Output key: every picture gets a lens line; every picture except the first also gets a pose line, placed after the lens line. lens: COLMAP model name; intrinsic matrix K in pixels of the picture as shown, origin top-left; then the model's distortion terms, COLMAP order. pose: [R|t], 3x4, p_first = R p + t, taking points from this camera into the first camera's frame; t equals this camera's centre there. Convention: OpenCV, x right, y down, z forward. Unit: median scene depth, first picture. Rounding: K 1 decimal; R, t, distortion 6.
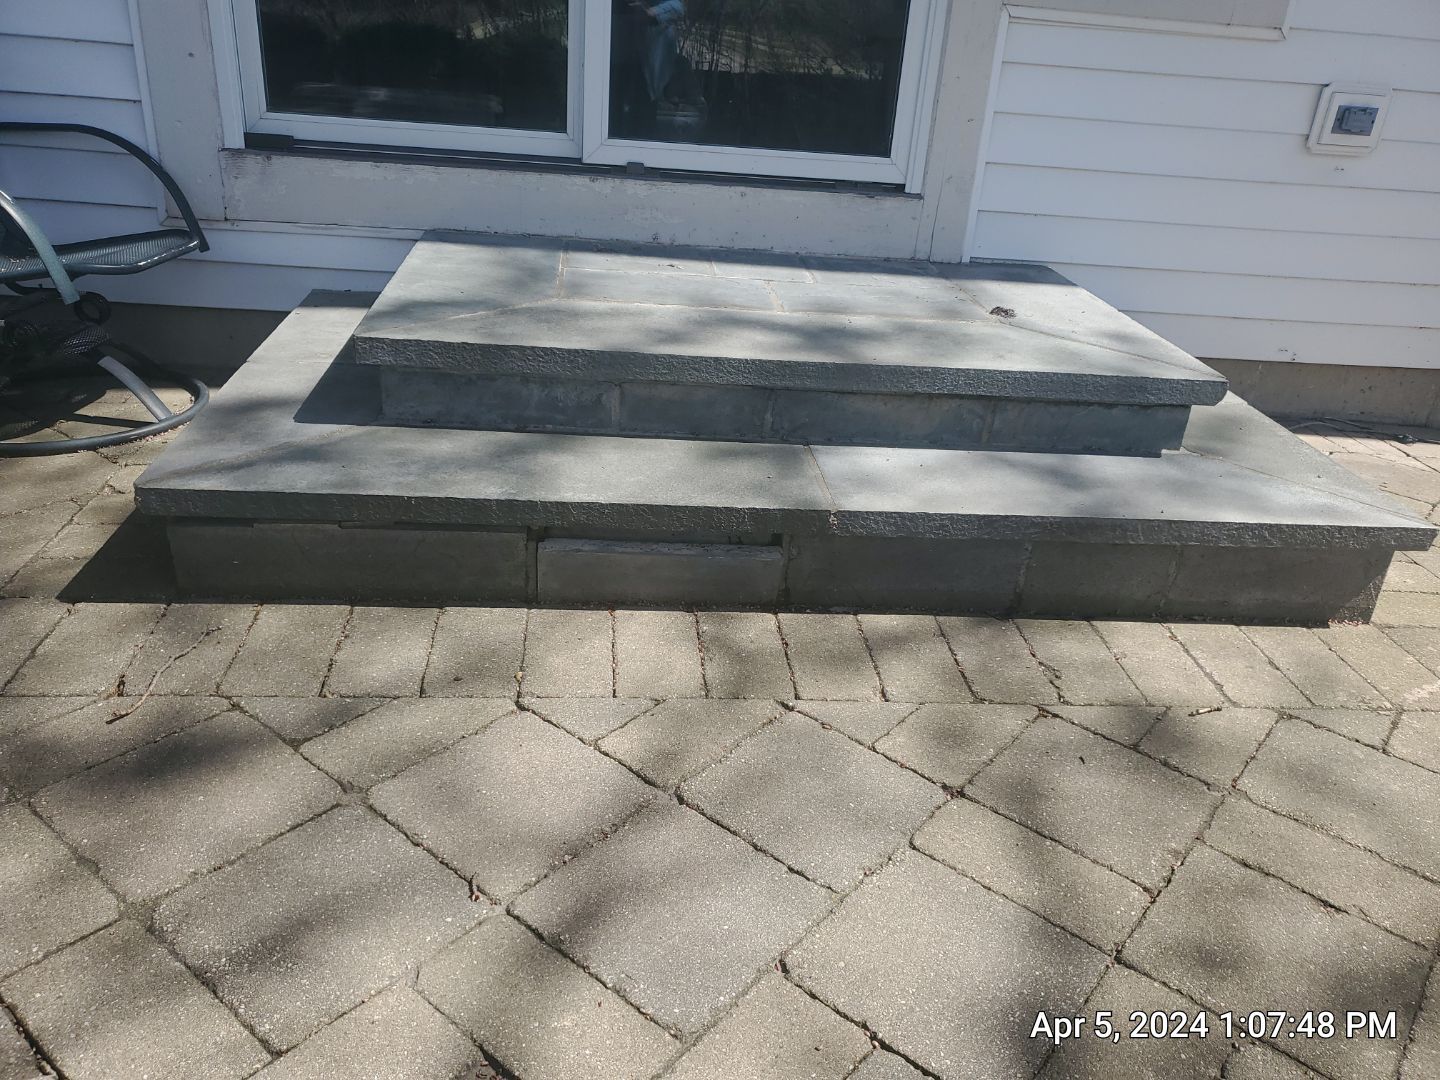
lens RADIAL K [[1120.5, 0, 726.7], [0, 1120.5, 536.7], [0, 0, 1]] dist [0.024435, -0.005444]
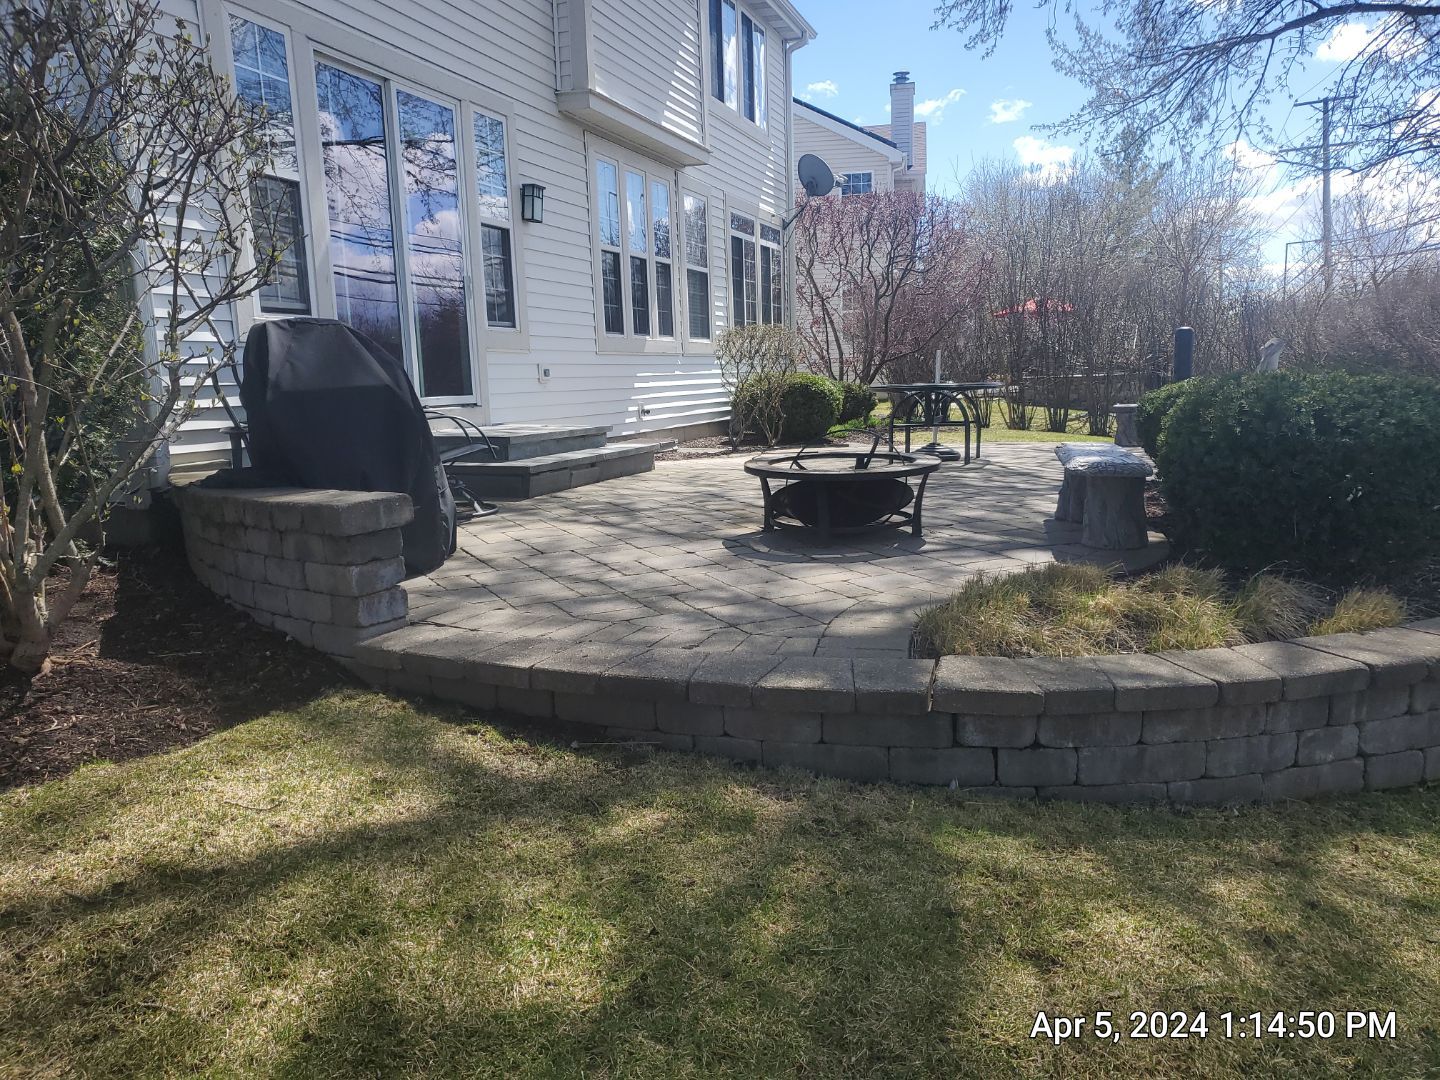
lens RADIAL K [[1120.5, 0, 732.9], [0, 1120.5, 561.4], [0, 0, 1]] dist [0.024435, -0.005444]
pose [[0.400180, -0.236447, 0.885409, -3.284131], [0.437429, 0.898263, 0.042175, 0.350103], [-0.805303, 0.370426, 0.462896, -1.148004]]
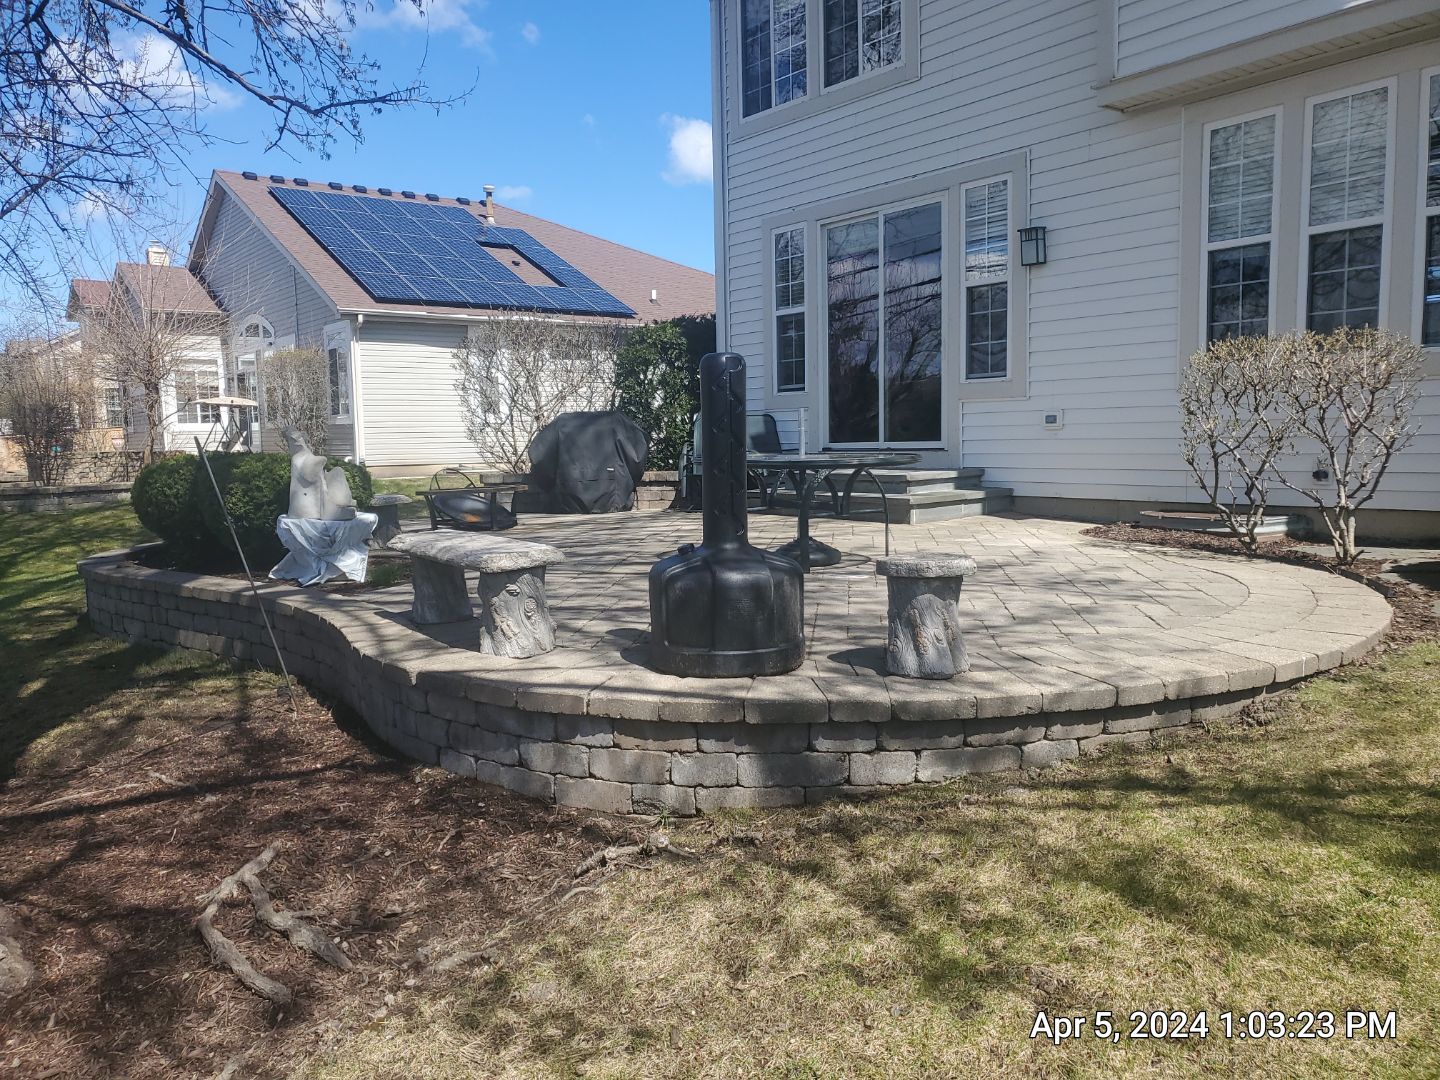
lens RADIAL K [[1120.5, 0, 715.0], [0, 1120.5, 538.0], [0, 0, 1]] dist [0.024435, -0.005444]
pose [[0.530750, -0.008937, -0.847482, 3.771773], [-0.299946, 0.933248, -0.197688, 1.182097], [0.792677, 0.359122, 0.492640, -1.657809]]
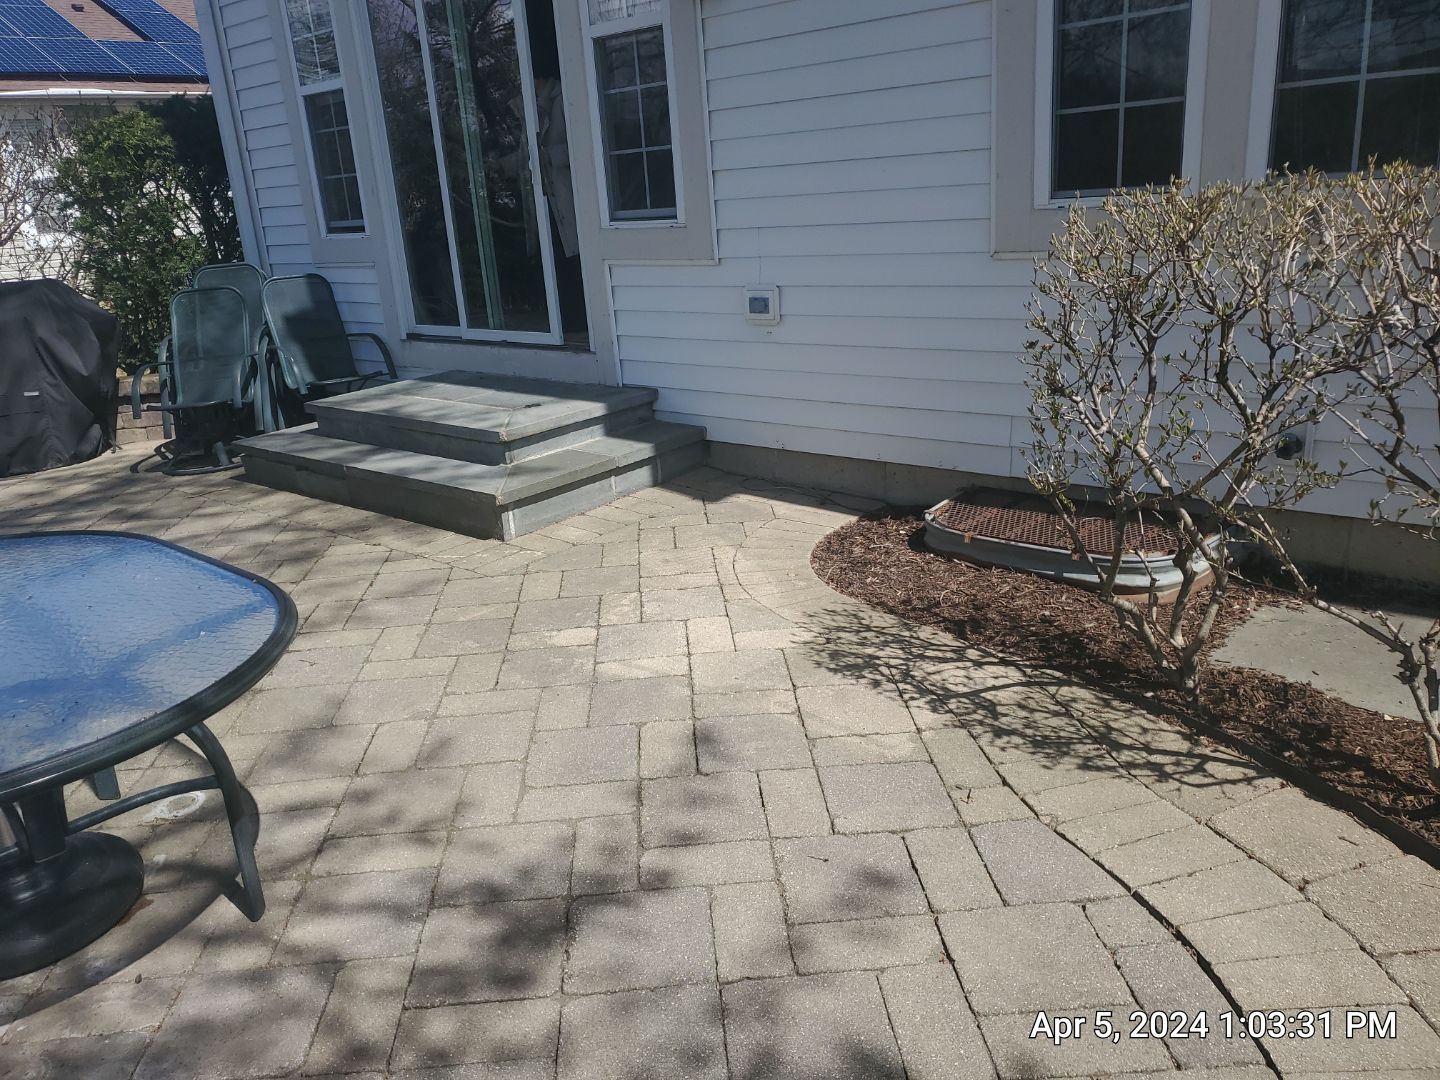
lens RADIAL K [[1120.5, 0, 709.7], [0, 1120.5, 532.6], [0, 0, 1]] dist [0.024435, -0.005444]
pose [[0.677893, 0.097746, -0.728634, 2.415844], [-0.193504, 0.979896, -0.048577, 0.086321], [0.709237, 0.173924, 0.683179, -0.198001]]
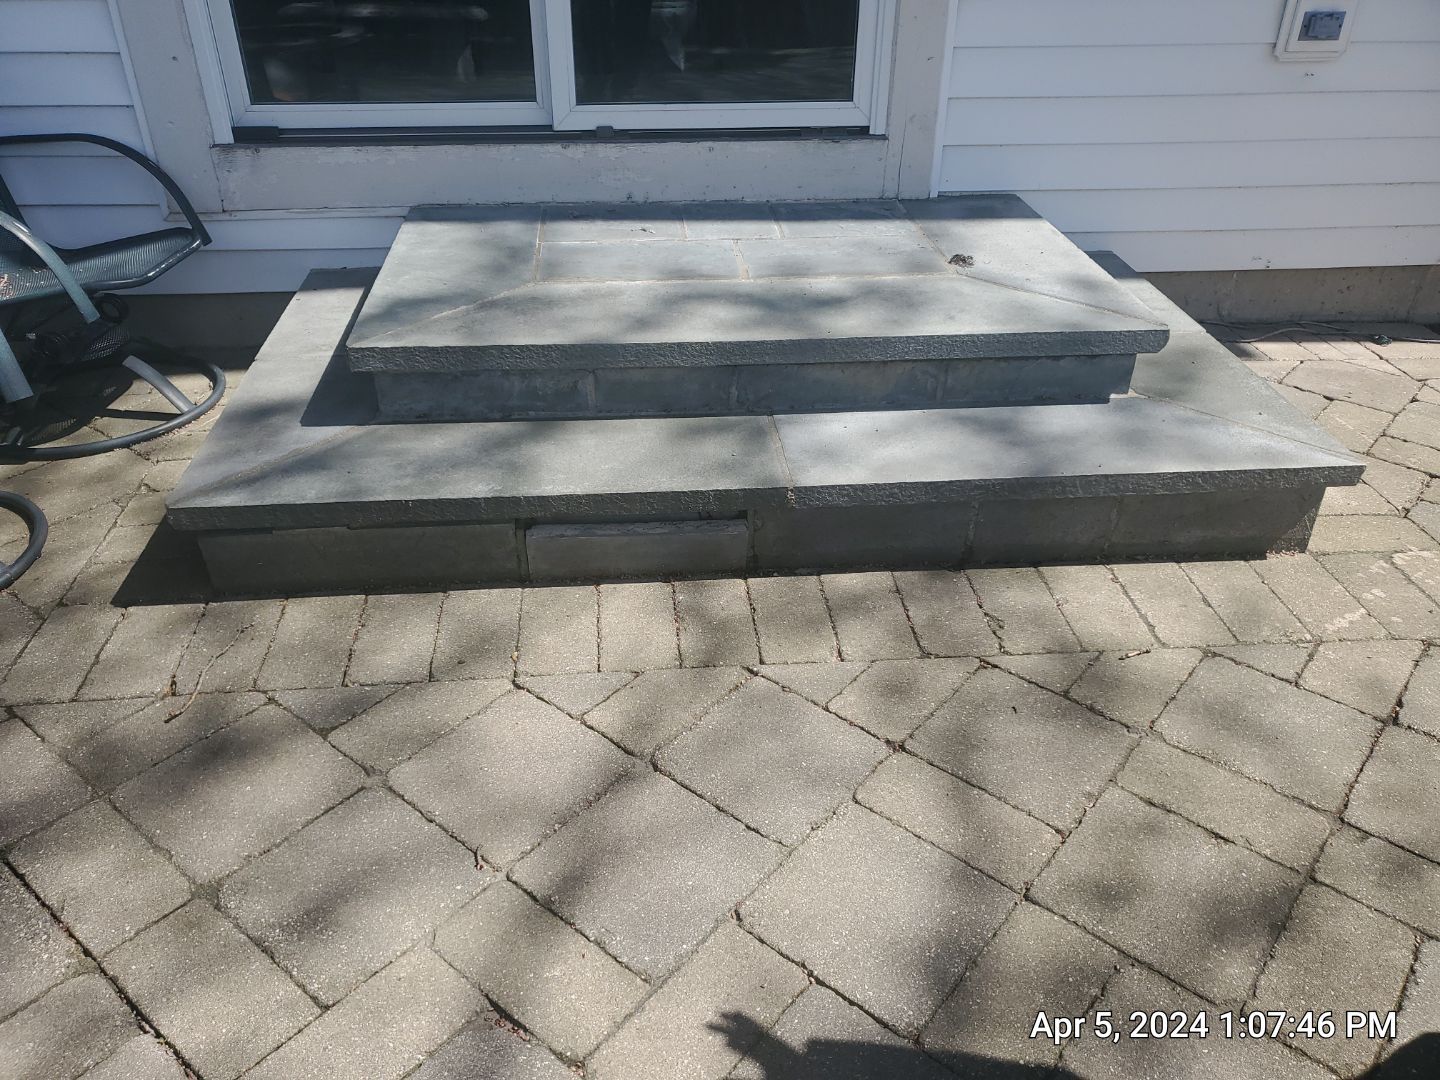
lens RADIAL K [[1120.5, 0, 706.9], [0, 1120.5, 533.6], [0, 0, 1]] dist [0.024435, -0.005444]
pose [[0.997208, -0.054158, -0.051416, 0.060070], [0.059481, 0.992330, 0.108365, -0.089956], [0.045153, -0.111121, 0.992781, -0.083102]]
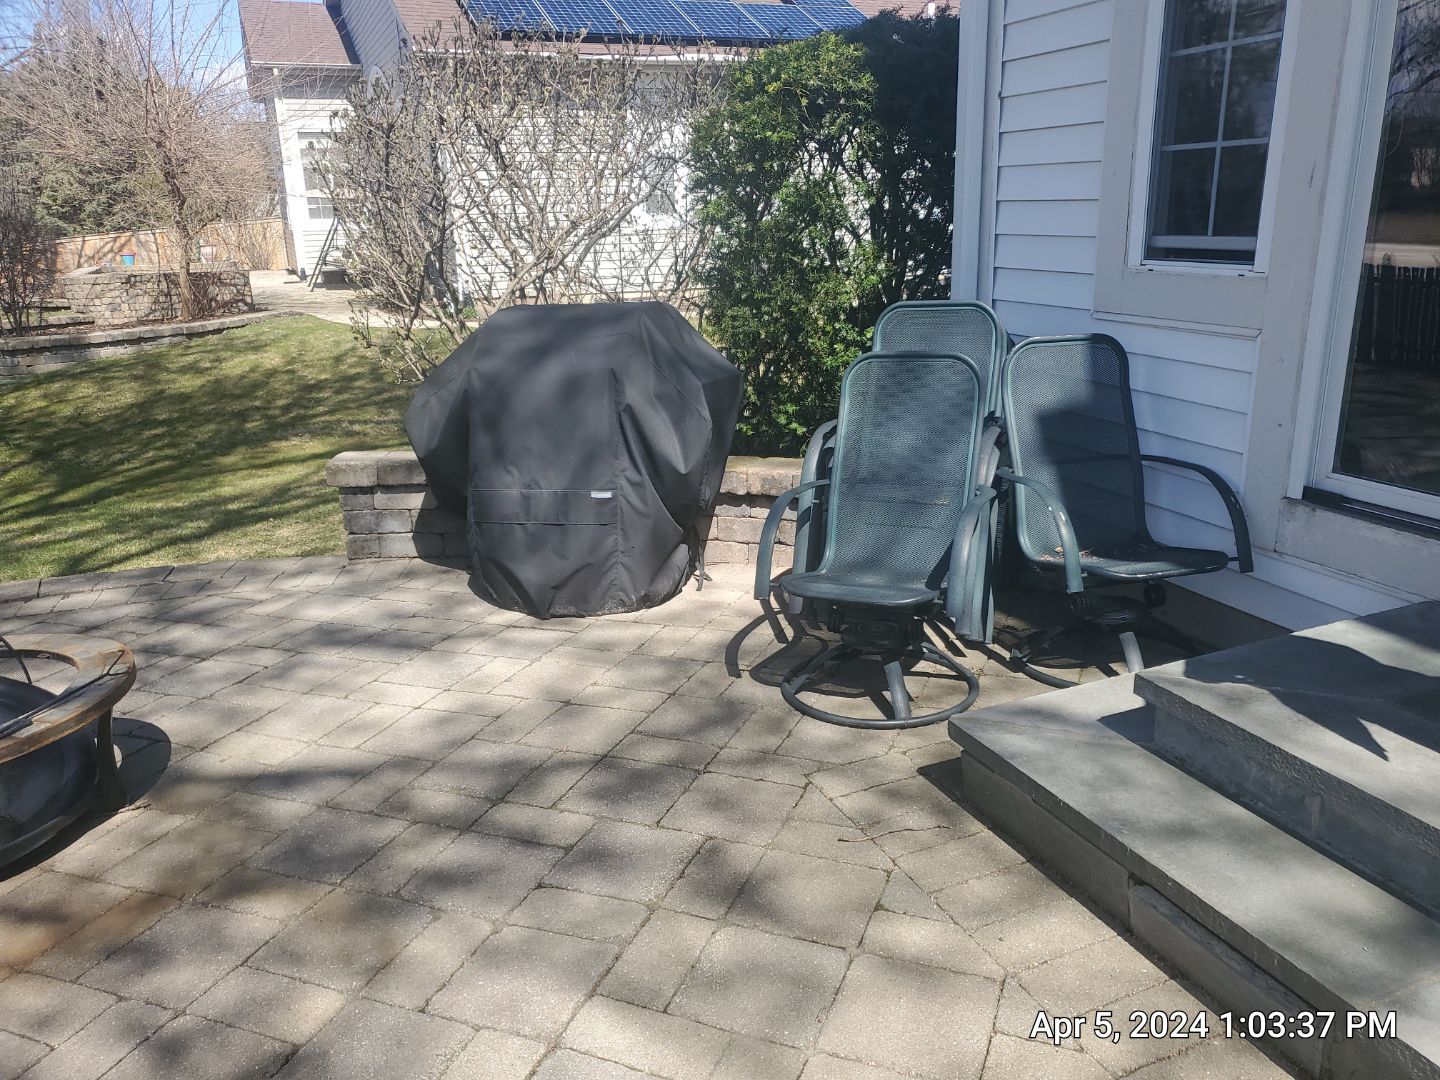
lens RADIAL K [[1120.5, 0, 721.8], [0, 1120.5, 559.0], [0, 0, 1]] dist [0.024435, -0.005444]
pose [[0.293126, 0.207168, -0.933359, 0.636887], [-0.358034, 0.928989, 0.093756, -0.231381], [0.886504, 0.306692, 0.346484, 0.106469]]
